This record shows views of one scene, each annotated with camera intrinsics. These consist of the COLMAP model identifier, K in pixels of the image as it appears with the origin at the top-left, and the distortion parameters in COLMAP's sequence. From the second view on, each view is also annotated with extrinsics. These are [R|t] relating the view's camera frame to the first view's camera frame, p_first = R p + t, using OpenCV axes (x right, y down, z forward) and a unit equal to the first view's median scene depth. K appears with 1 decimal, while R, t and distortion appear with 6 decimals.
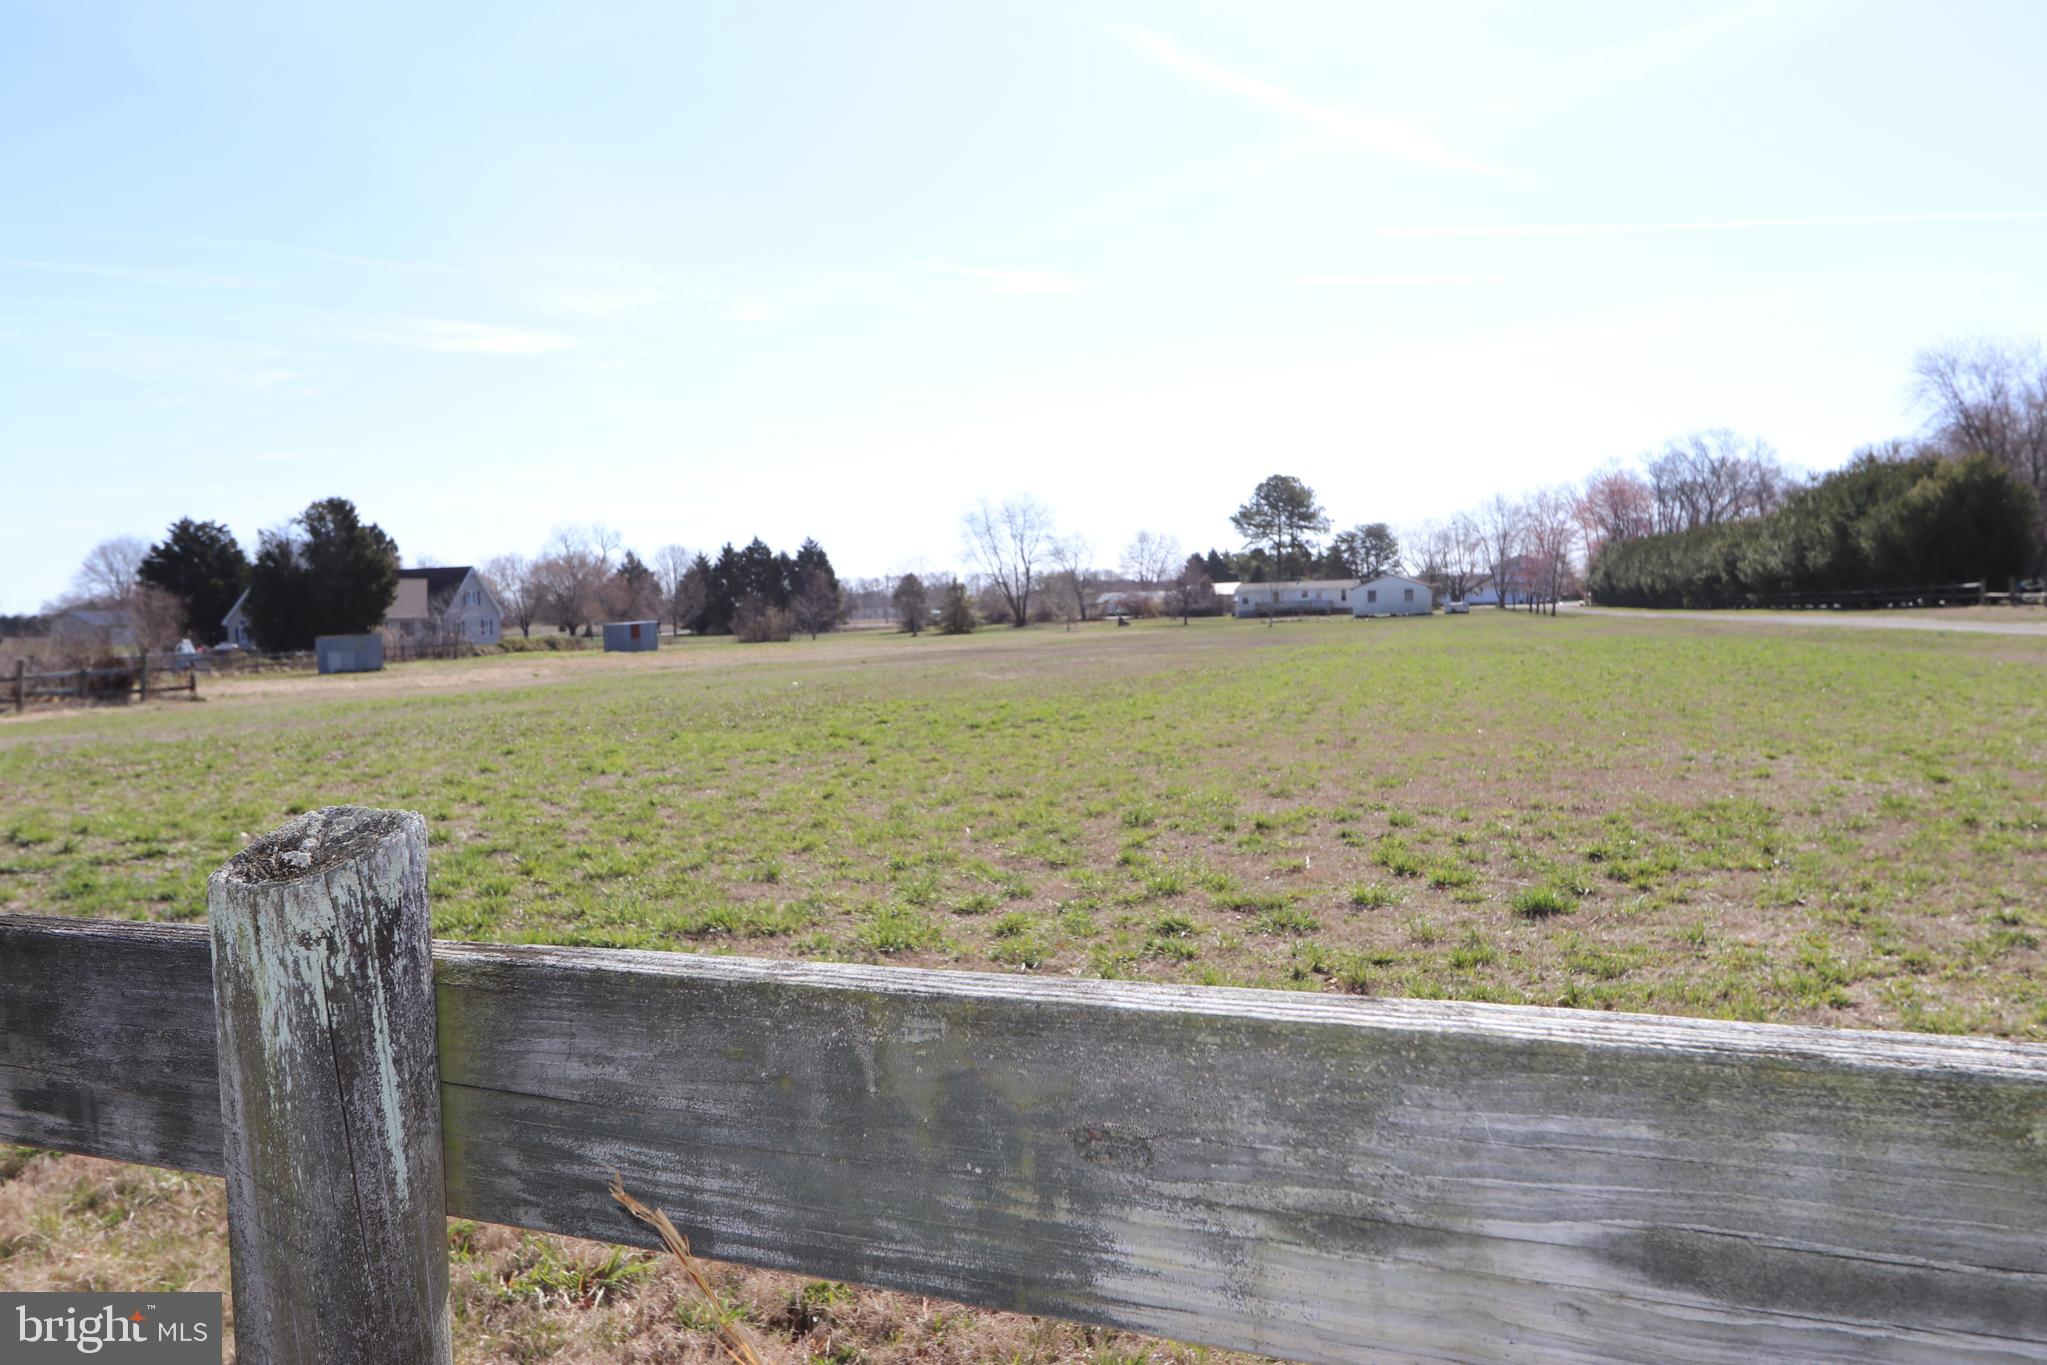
lens RADIAL K [[1572.1, 0, 1023.5], [0, 1572.1, 682.5], [0, 0, 1]] dist [0.000882, -0.004602]
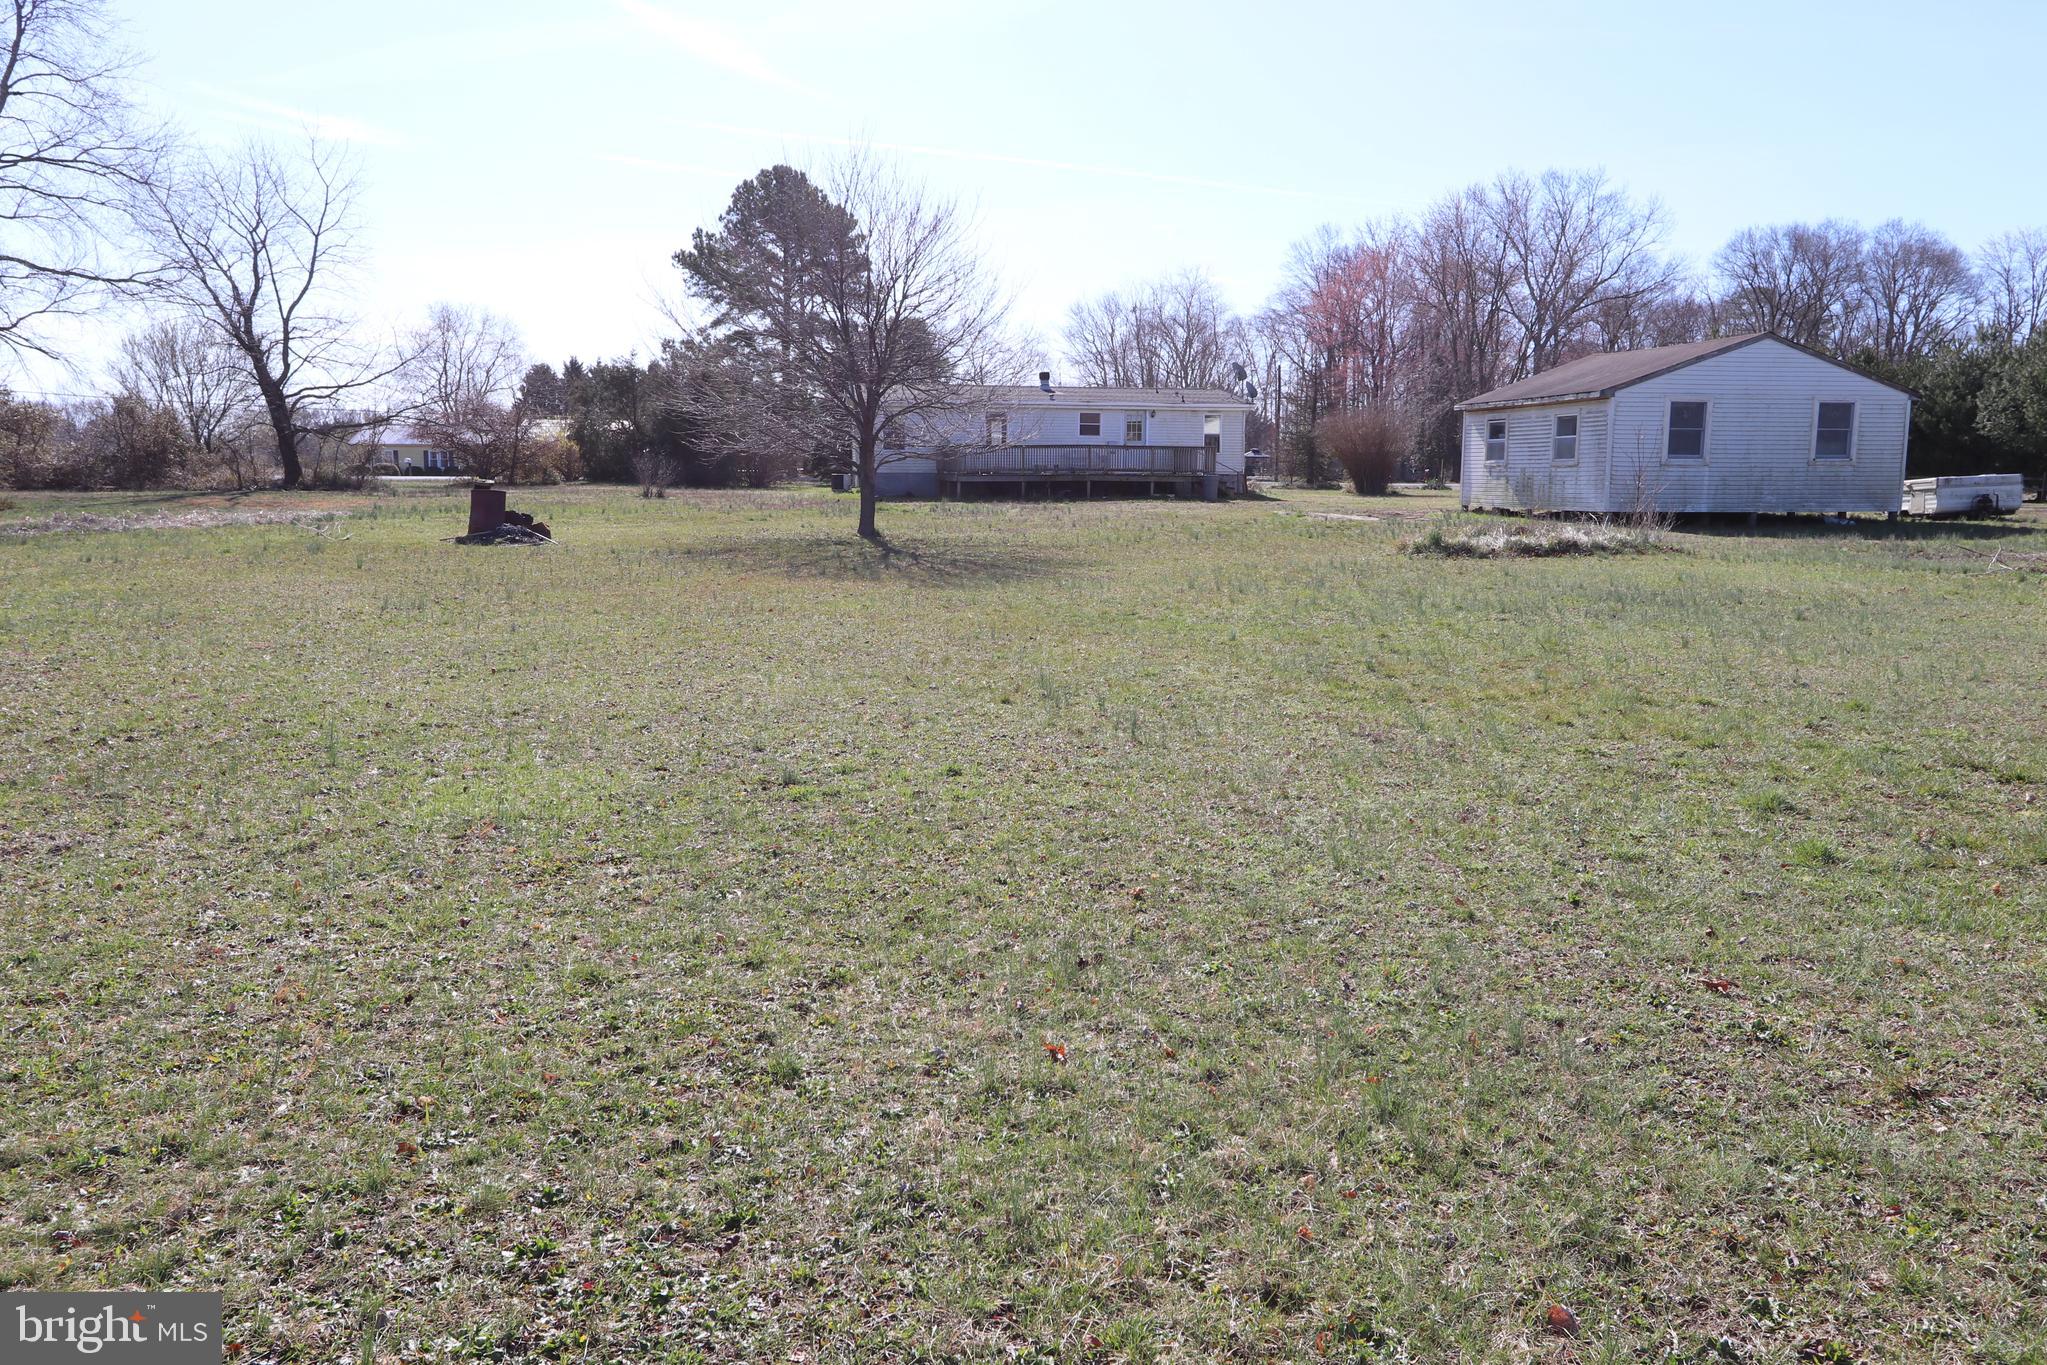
lens RADIAL K [[1480.9, 0, 1023.5], [0, 1480.9, 682.5], [0, 0, 1]] dist [-0.005565, 0.002446]
pose [[0.893388, -0.030658, 0.448239, 0.036267], [-0.012141, 0.995657, 0.092298, -0.031614], [-0.449123, -0.087900, 0.889136, 0.725827]]
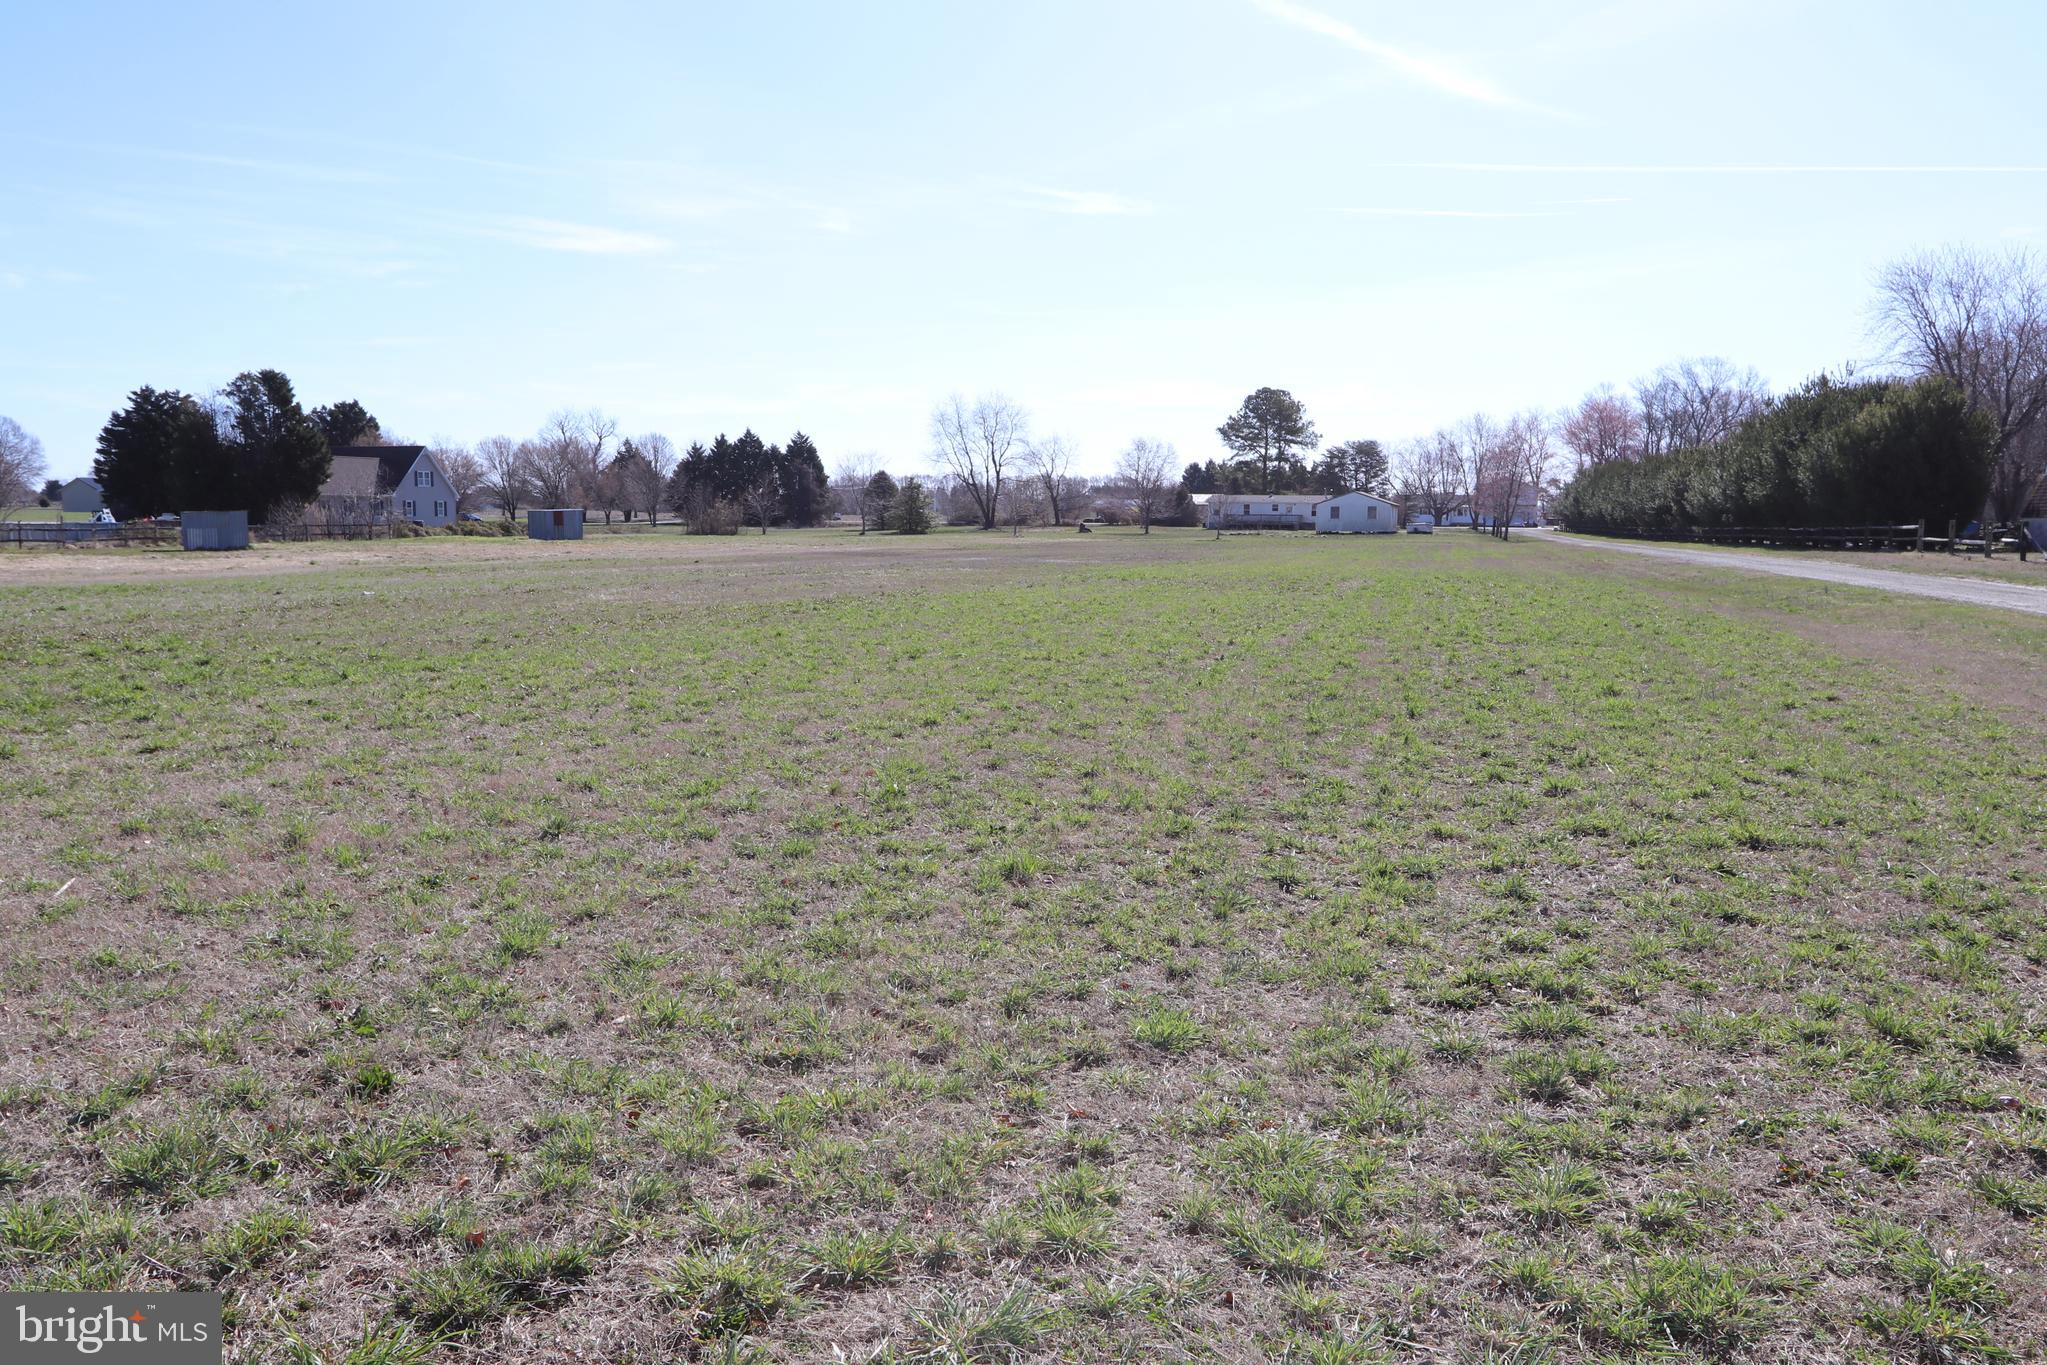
lens RADIAL K [[1480.9, 0, 1023.5], [0, 1480.9, 682.5], [0, 0, 1]] dist [-0.005565, 0.002446]
pose [[0.998967, 0.041926, -0.017544, 0.038403], [-0.040624, 0.996792, 0.068959, -0.003772], [0.020379, -0.068175, 0.997465, 0.049480]]
